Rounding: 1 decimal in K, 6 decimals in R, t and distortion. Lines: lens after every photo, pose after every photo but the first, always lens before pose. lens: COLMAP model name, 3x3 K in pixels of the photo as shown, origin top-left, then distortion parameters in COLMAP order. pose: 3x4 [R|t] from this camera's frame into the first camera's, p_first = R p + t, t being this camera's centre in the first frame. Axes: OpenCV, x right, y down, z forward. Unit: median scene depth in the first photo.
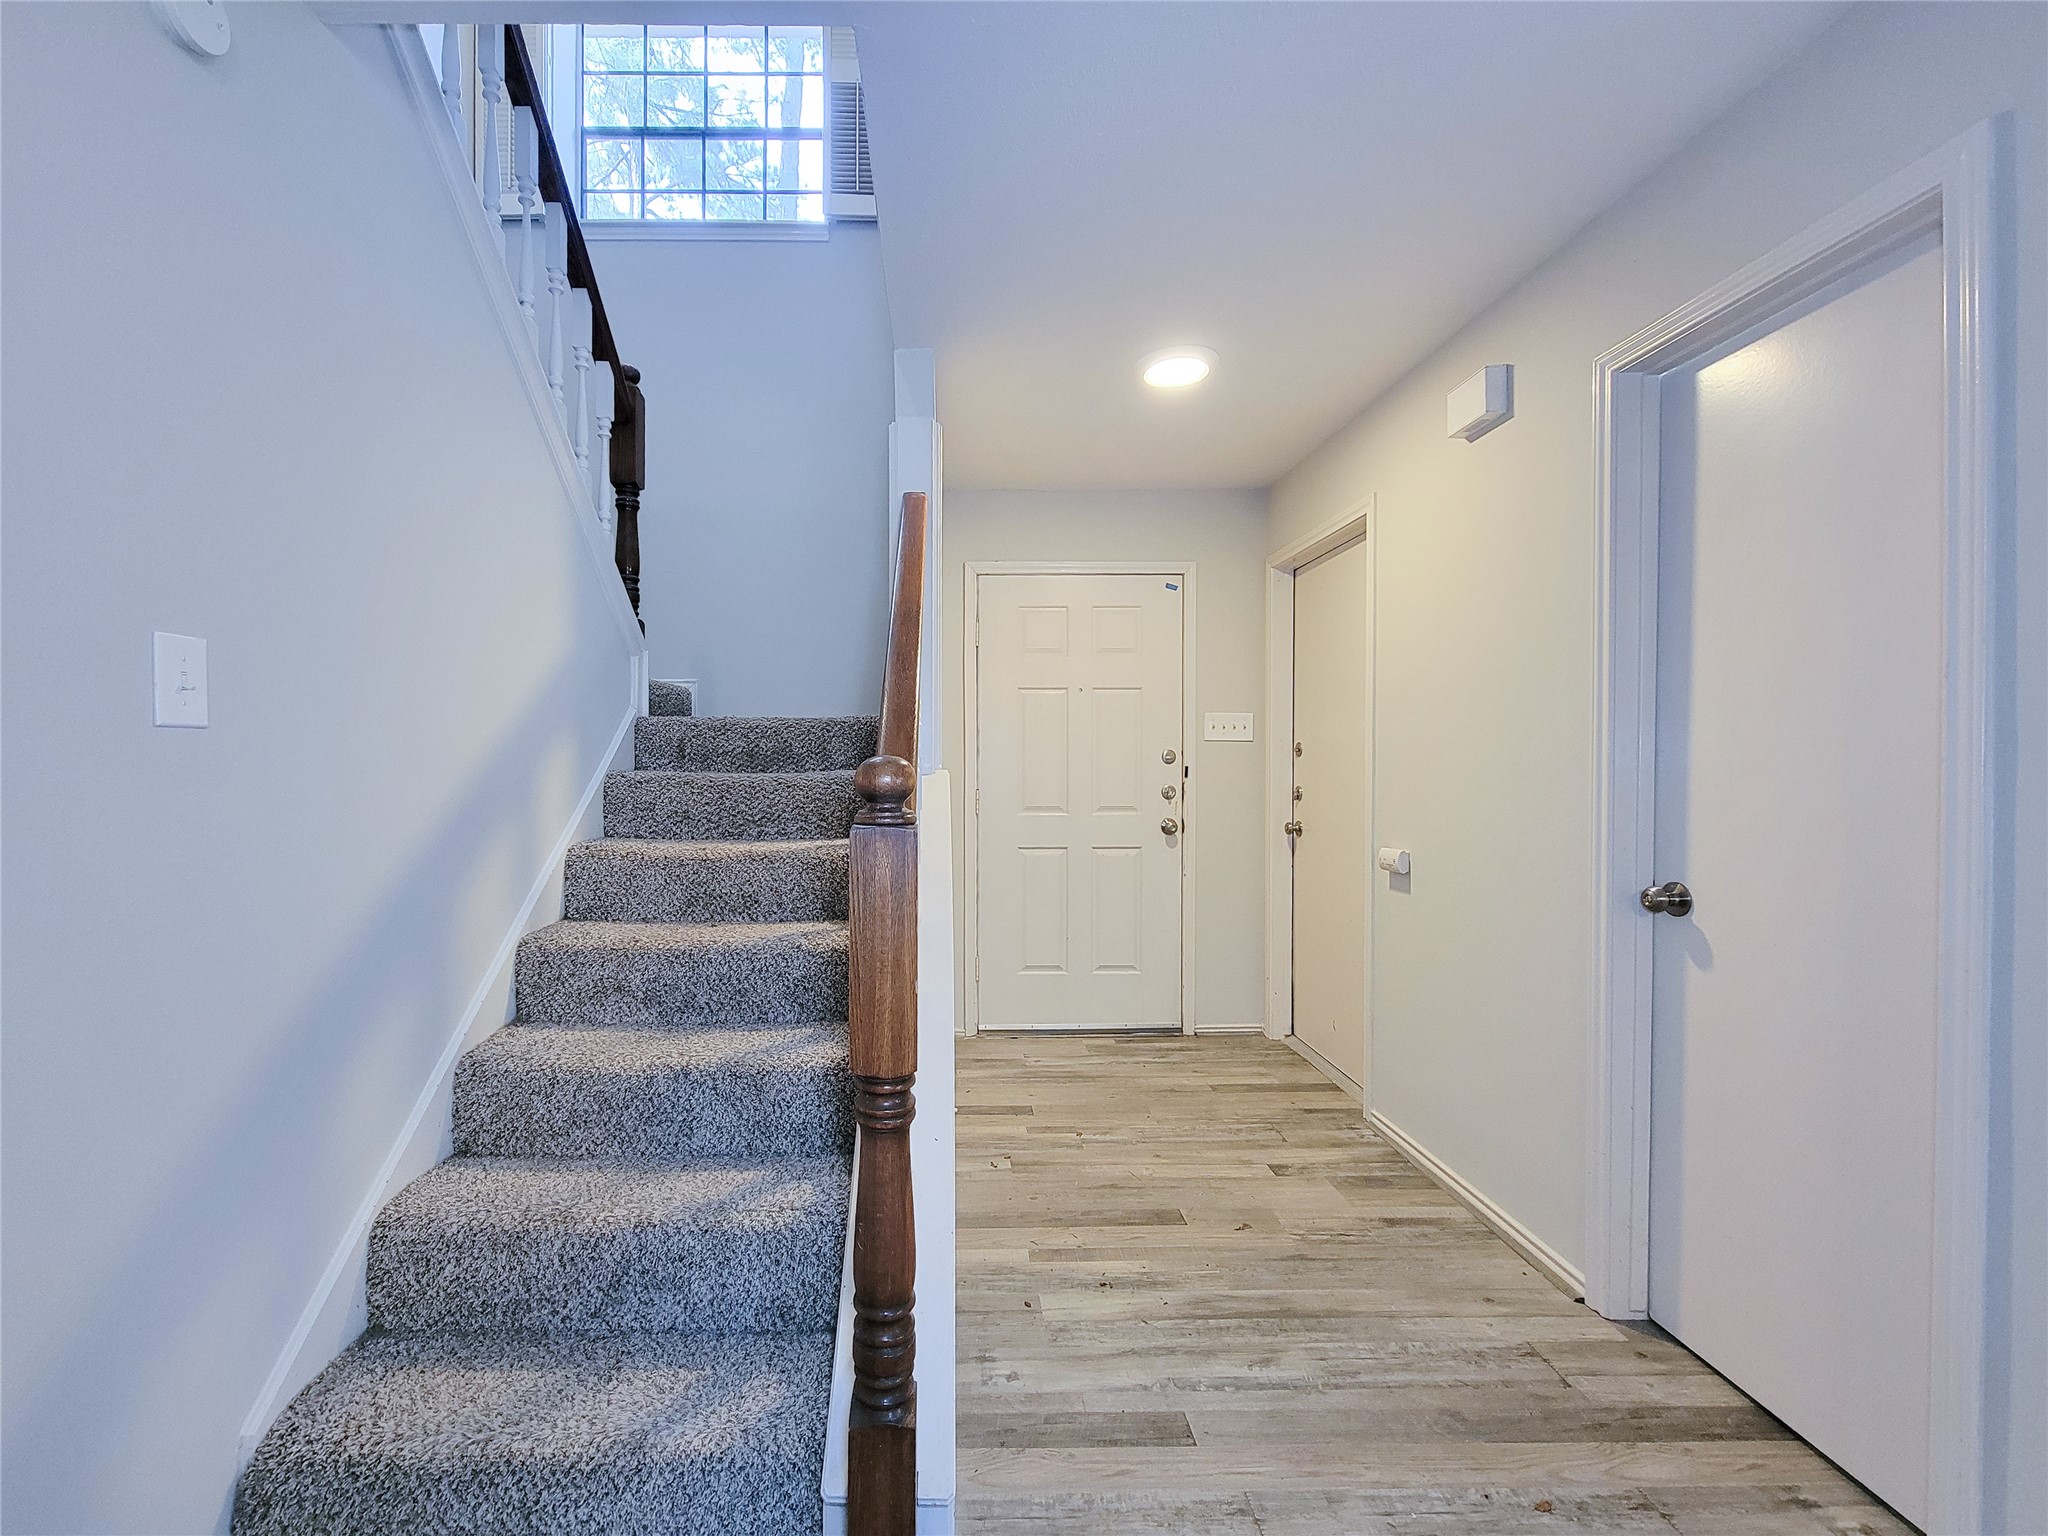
lens RADIAL K [[837.3, 0, 957.8], [0, 837.3, 776.6], [0, 0, 1]] dist [0.000870, -0.002732]
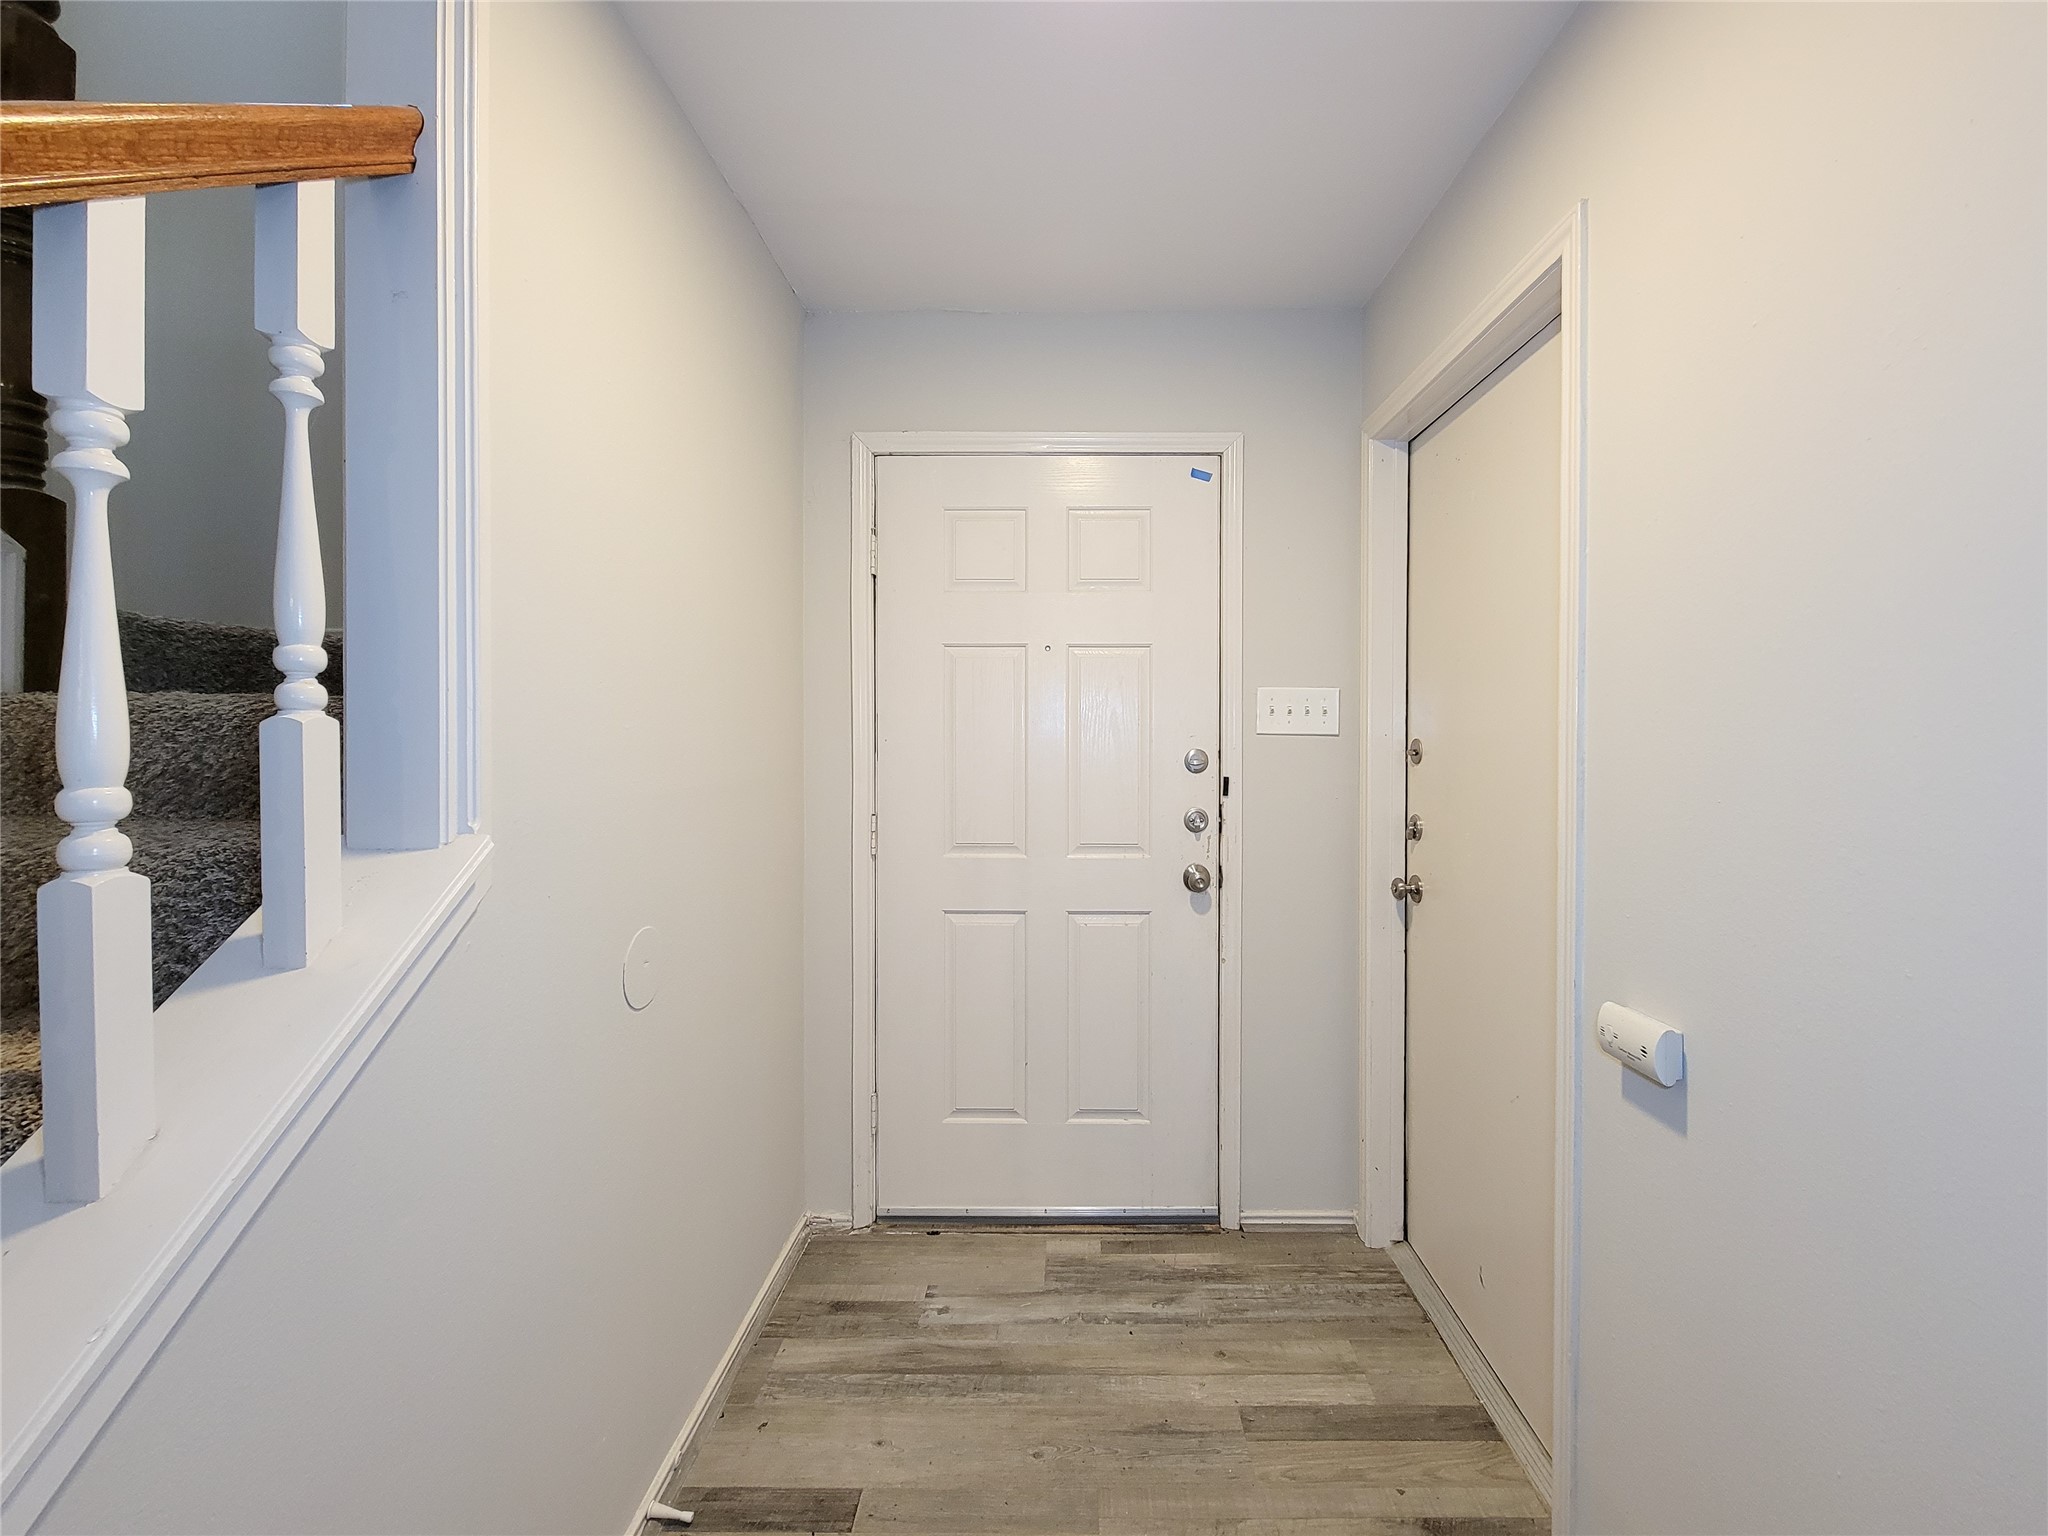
lens RADIAL K [[826.7, 0, 1062.3], [0, 826.7, 735.8], [0, 0, 1]] dist [0.011553, -0.013512]
pose [[0.999727, 0.004204, -0.023003, 0.172238], [-0.004361, 0.999968, -0.006741, -0.037619], [0.022974, 0.006840, 0.999713, 0.414095]]
